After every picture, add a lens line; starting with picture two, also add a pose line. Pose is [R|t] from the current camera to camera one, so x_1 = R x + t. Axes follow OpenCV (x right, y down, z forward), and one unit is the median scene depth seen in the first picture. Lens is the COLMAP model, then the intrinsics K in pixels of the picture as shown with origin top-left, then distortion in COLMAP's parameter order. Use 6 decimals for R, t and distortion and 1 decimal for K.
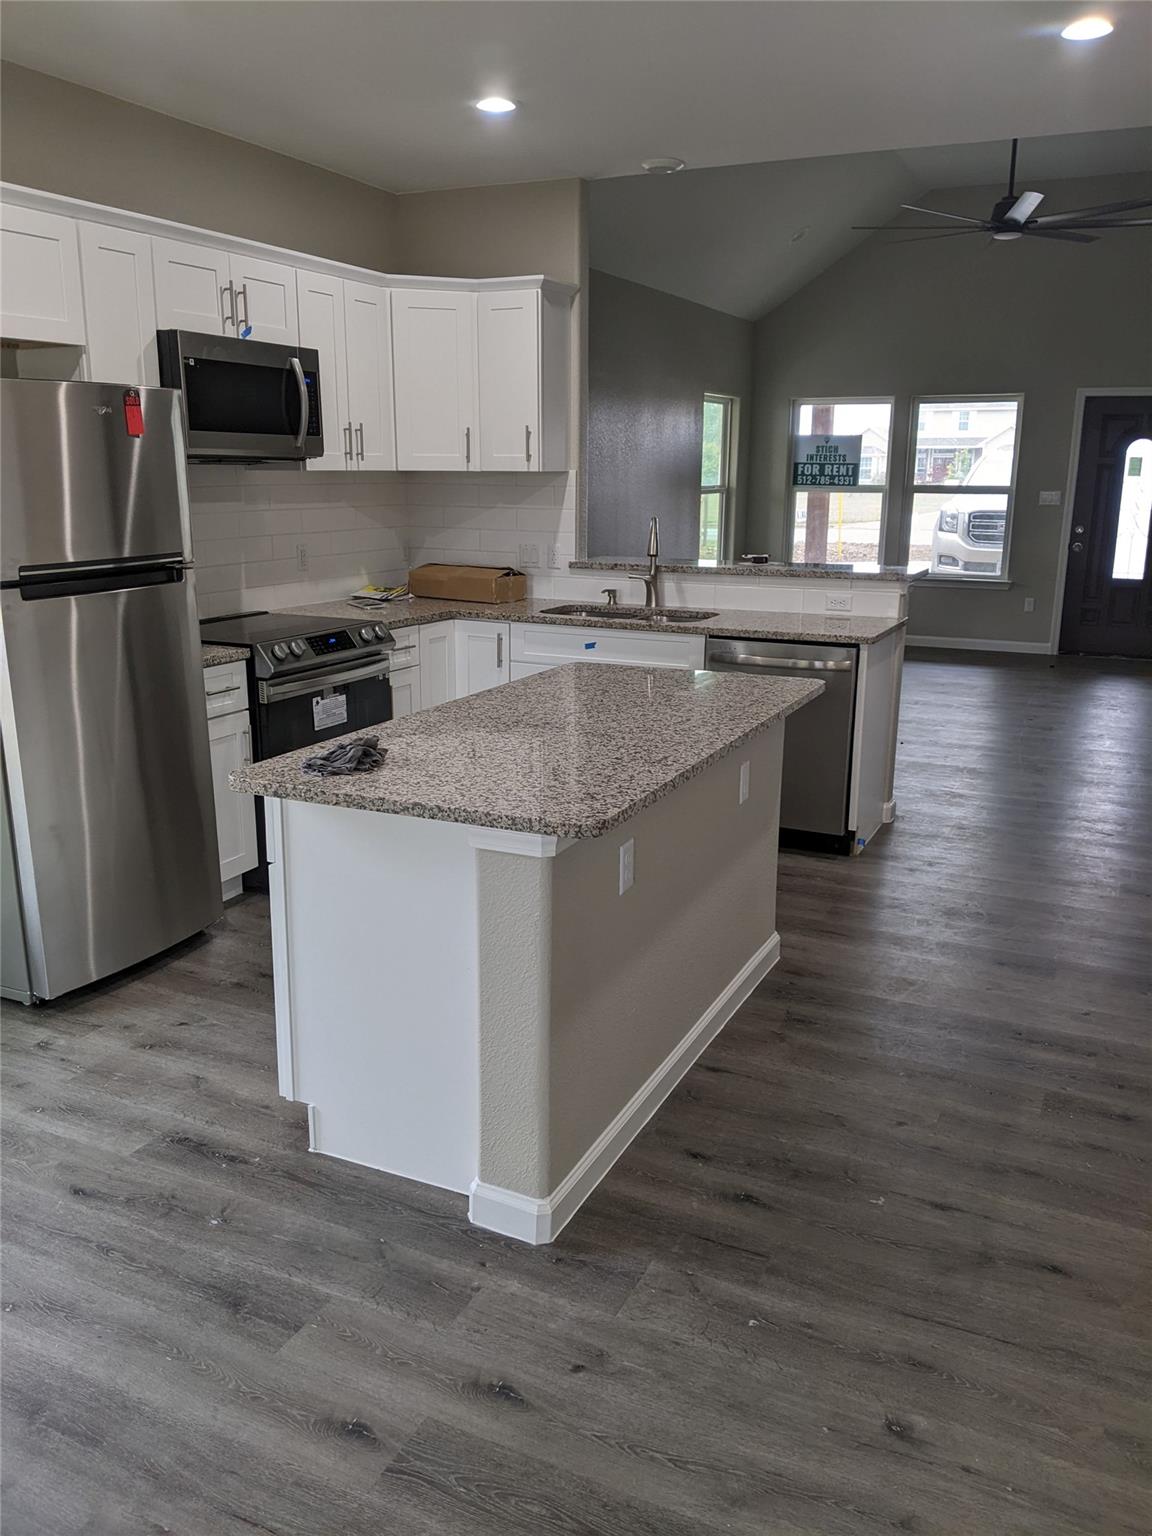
lens RADIAL K [[1227.7, 0, 576.0], [0, 1227.7, 768.0], [0, 0, 1]] dist [0.016498, -0.013243]
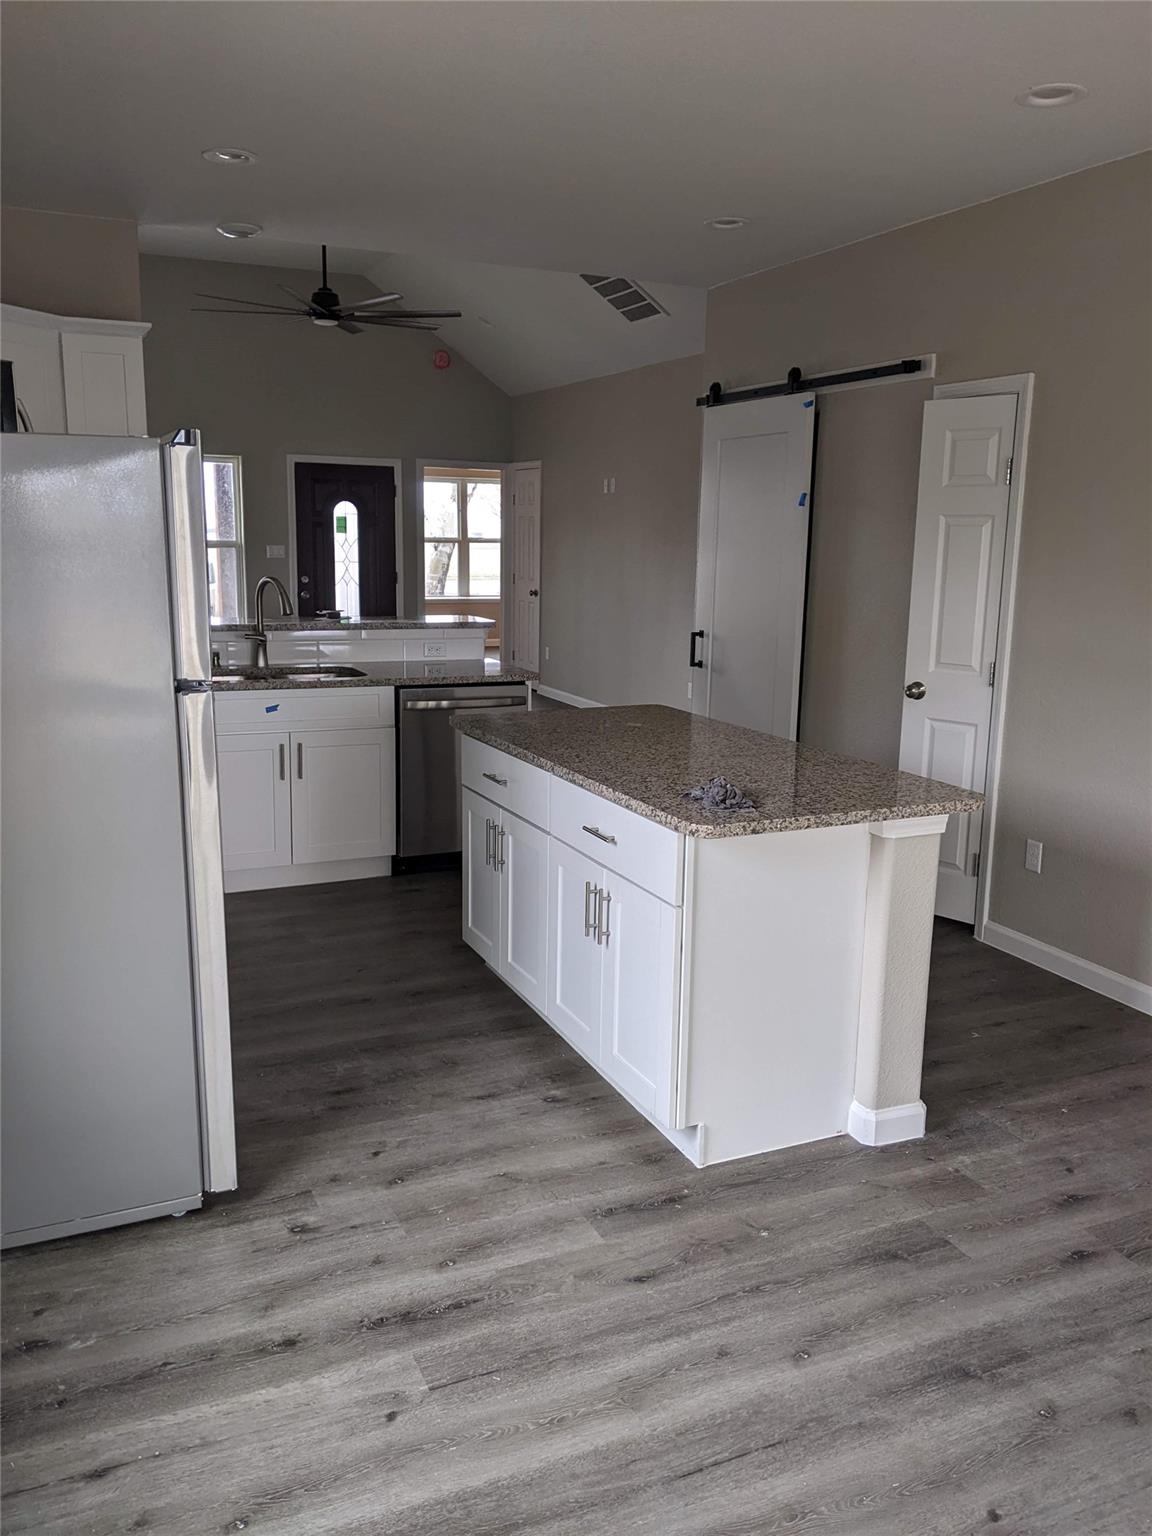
lens RADIAL K [[1227.7, 0, 576.0], [0, 1227.7, 768.0], [0, 0, 1]] dist [0.016498, -0.013243]
pose [[0.636153, -0.138493, 0.759032, -1.223055], [0.166645, 0.985202, 0.040093, -0.110482], [-0.753352, 0.100983, 0.649818, 0.402562]]
